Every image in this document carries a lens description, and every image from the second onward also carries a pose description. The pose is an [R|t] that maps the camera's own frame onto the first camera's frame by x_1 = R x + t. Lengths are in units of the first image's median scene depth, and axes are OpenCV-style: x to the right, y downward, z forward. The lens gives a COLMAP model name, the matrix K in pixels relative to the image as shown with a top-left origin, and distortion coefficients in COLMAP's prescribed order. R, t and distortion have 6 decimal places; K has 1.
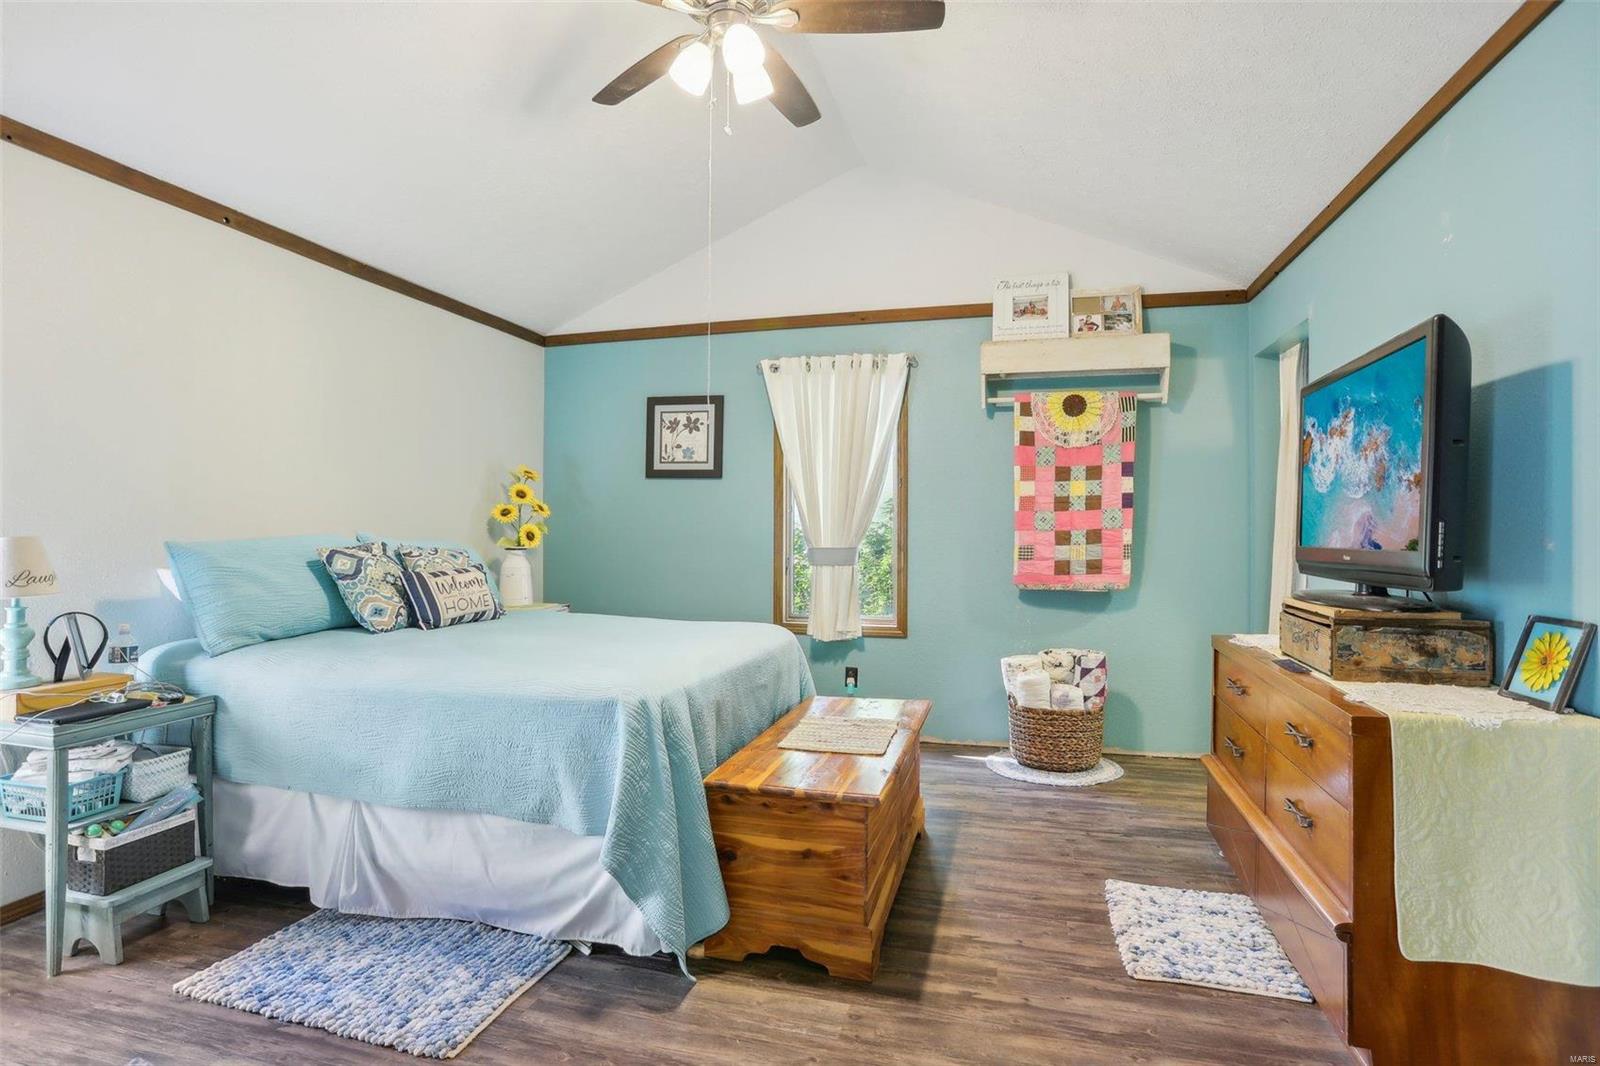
lens RADIAL K [[808.0, 0, 794.3], [0, 808.0, 528.6], [0, 0, 1]] dist [-0.046179, 0.015770]
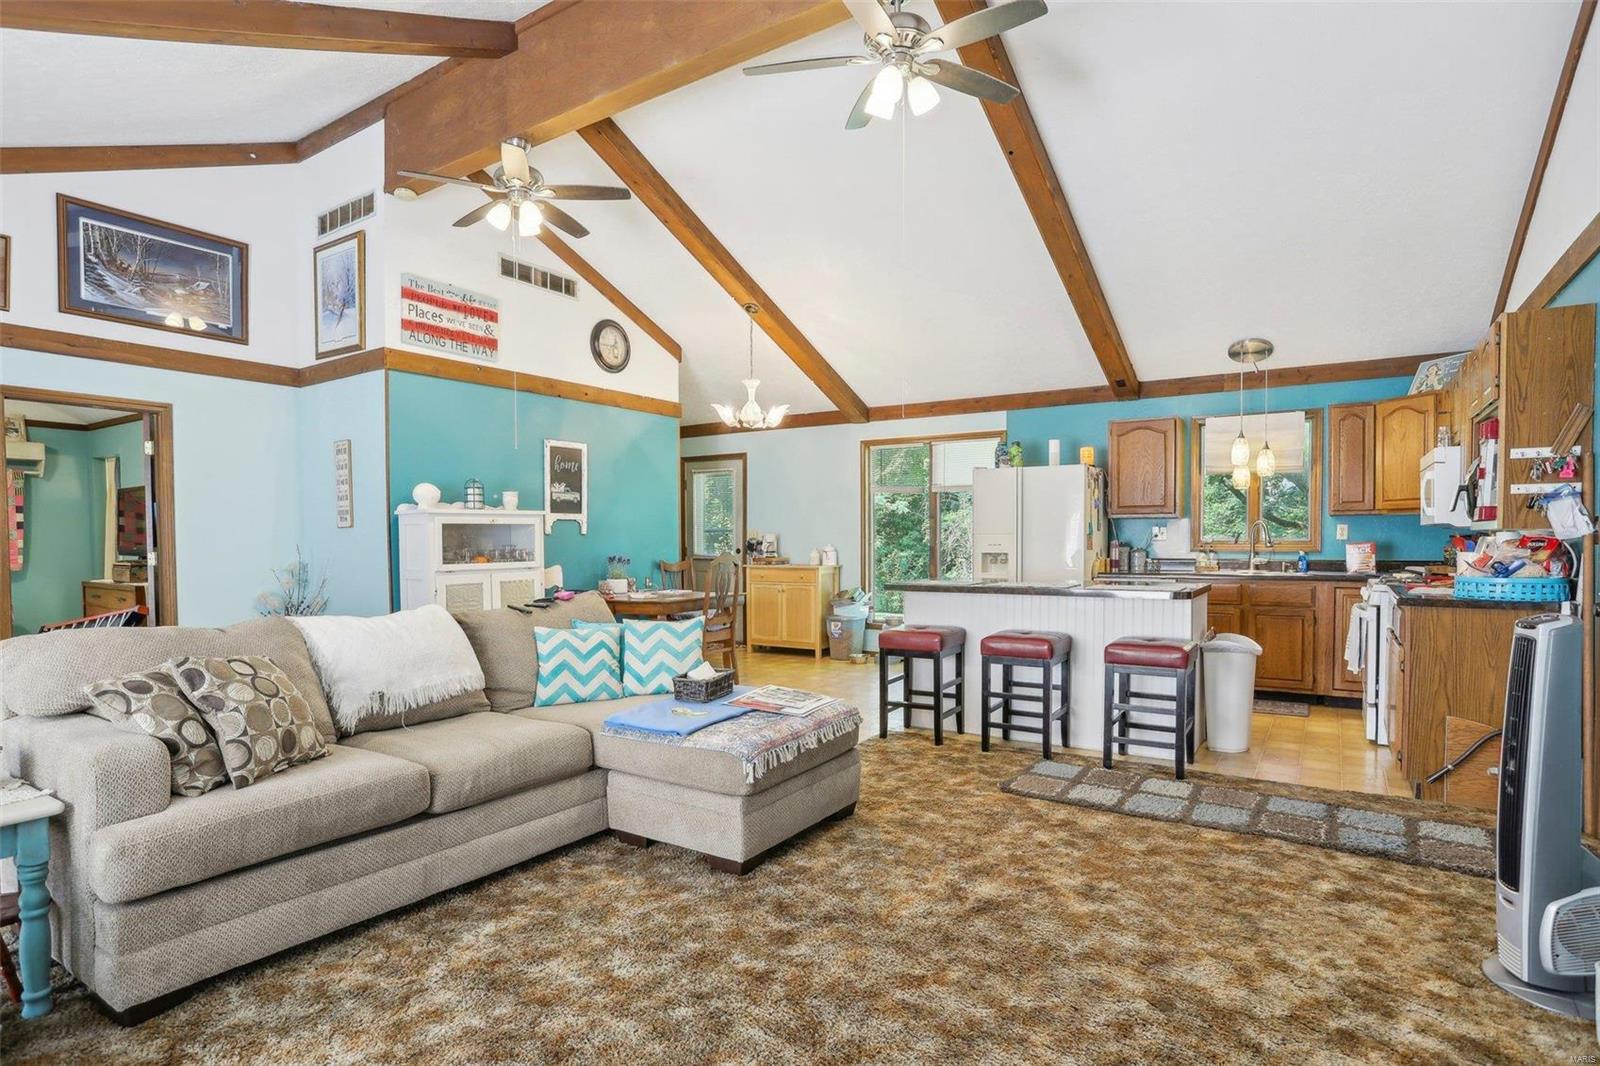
lens RADIAL K [[808.0, 0, 800.8], [0, 808.0, 558.0], [0, 0, 1]] dist [-0.046179, 0.015770]
pose [[0.308001, -0.025027, 0.951057, -0.799976], [0.017683, 0.999632, 0.020579, 0.038053], [-0.951222, 0.010479, 0.308330, -1.373254]]
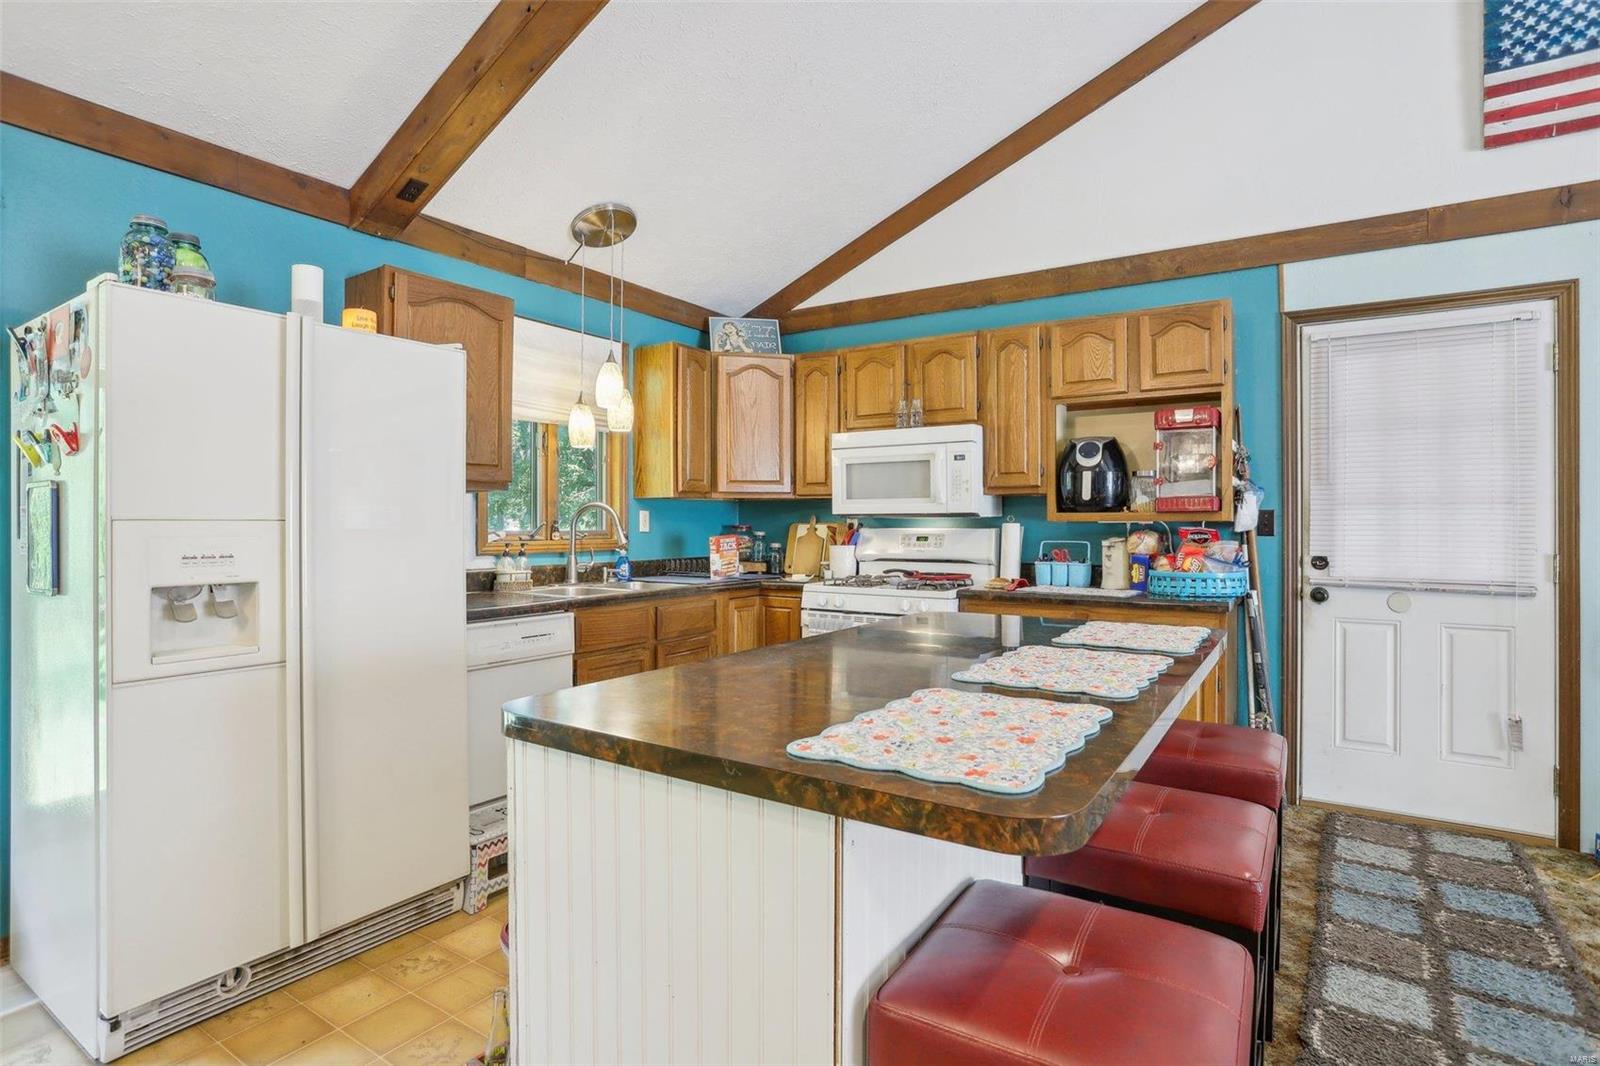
lens RADIAL K [[808.0, 0, 784.3], [0, 808.0, 525.2], [0, 0, 1]] dist [-0.046179, 0.015770]
pose [[-0.949010, -0.000677, 0.315245, 0.270539], [0.005208, 0.999828, 0.017827, 0.026459], [-0.315203, 0.018560, -0.948843, -0.957120]]
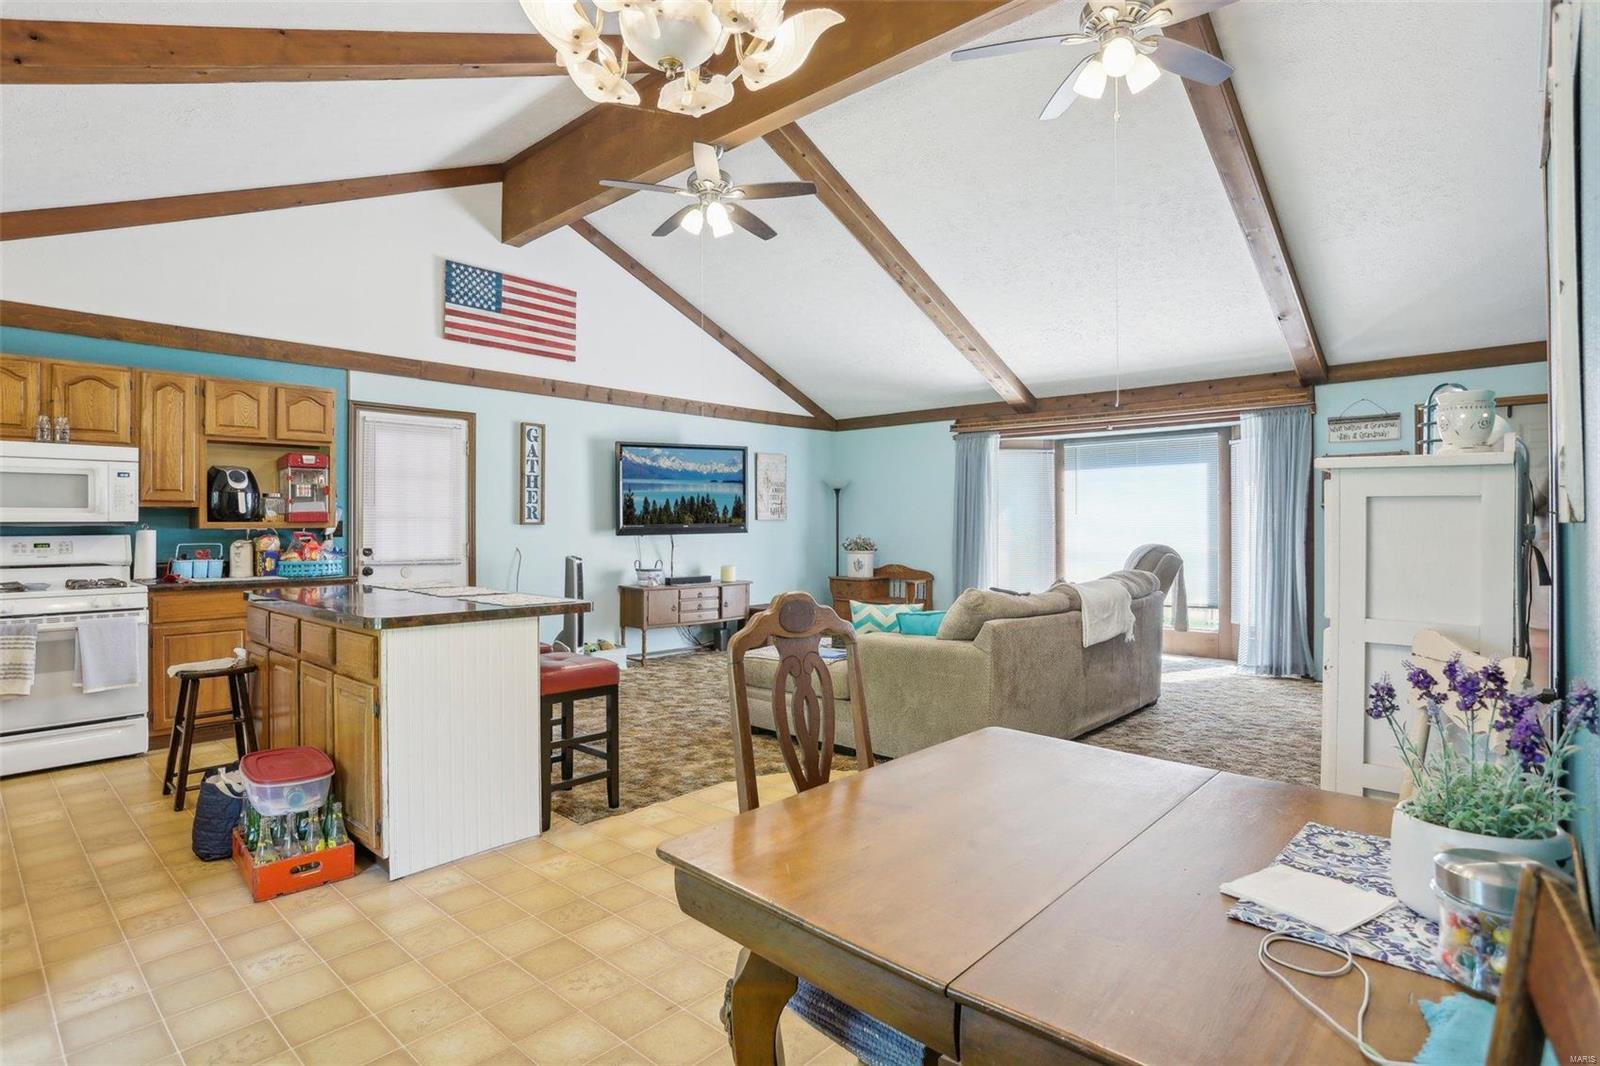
lens RADIAL K [[808.0, 0, 791.9], [0, 808.0, 530.4], [0, 0, 1]] dist [-0.046179, 0.015770]
pose [[-0.454790, 0.008341, -0.890560, 0.847635], [-0.011735, 0.999813, 0.015357, 0.015850], [0.890522, 0.017435, -0.454607, -0.646409]]
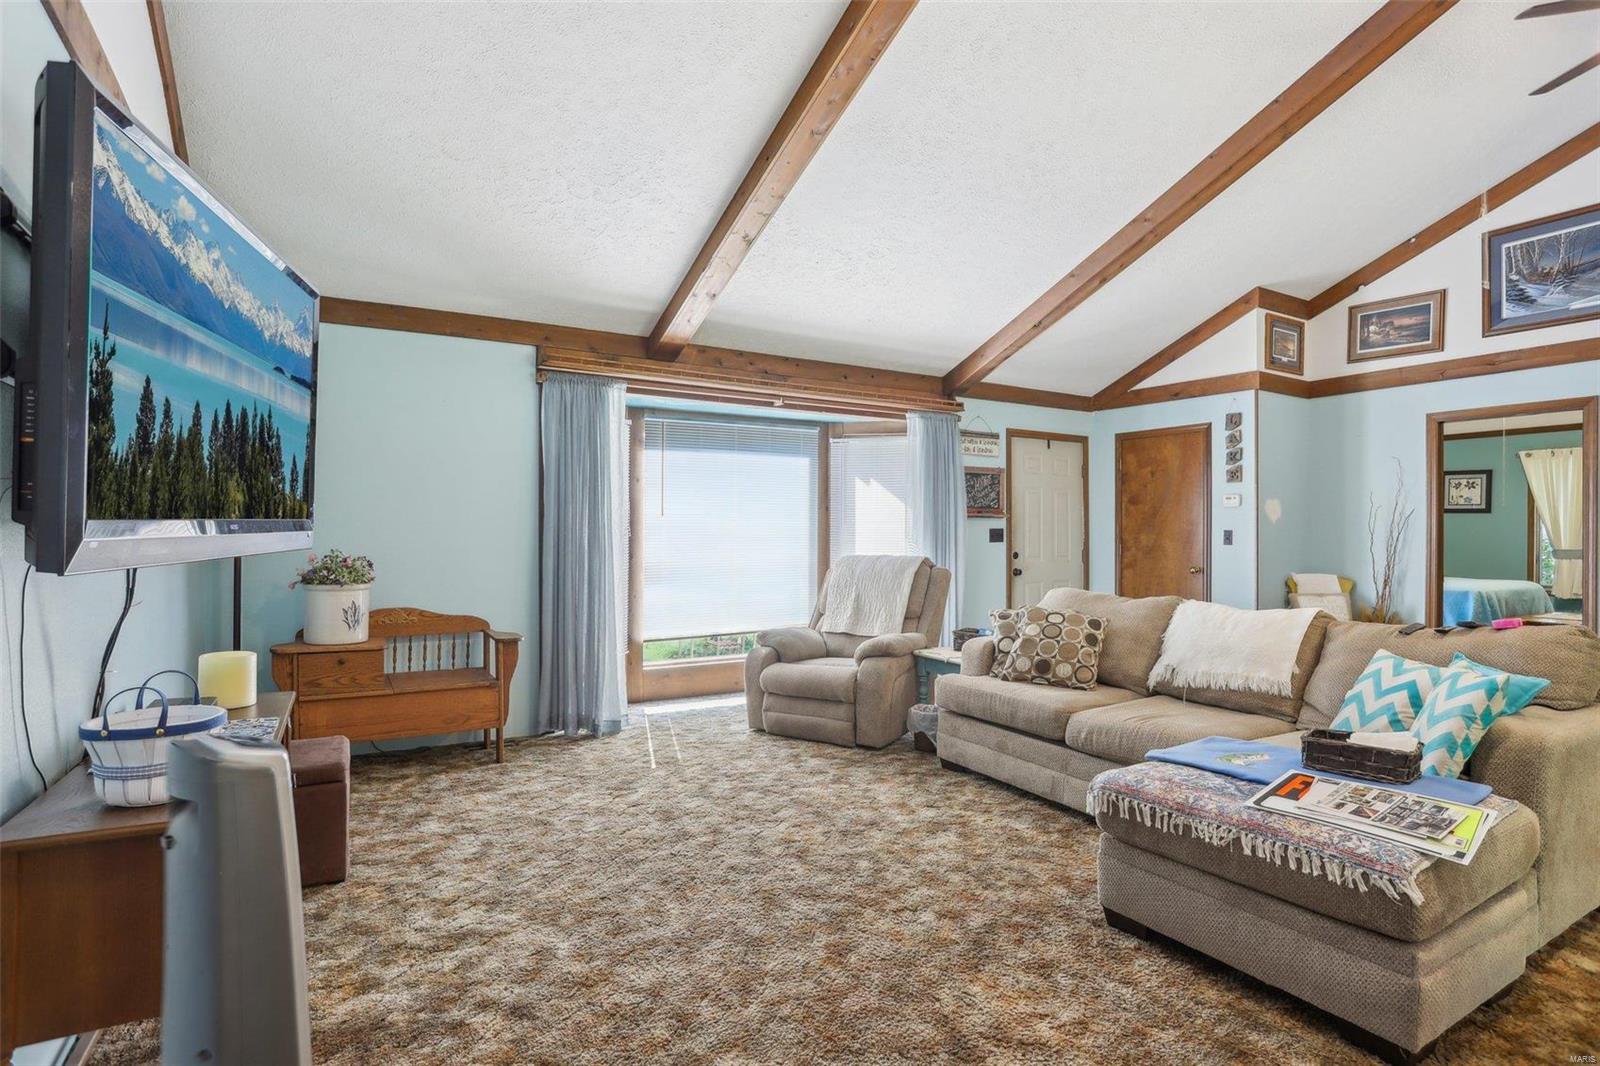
lens RADIAL K [[808.0, 0, 798.0], [0, 808.0, 530.1], [0, 0, 1]] dist [-0.046179, 0.015770]
pose [[0.729379, 0.001081, -0.684109, -0.016726], [-0.016967, 0.999720, -0.016510, 0.039887], [0.683899, 0.023650, 0.729193, -1.680884]]
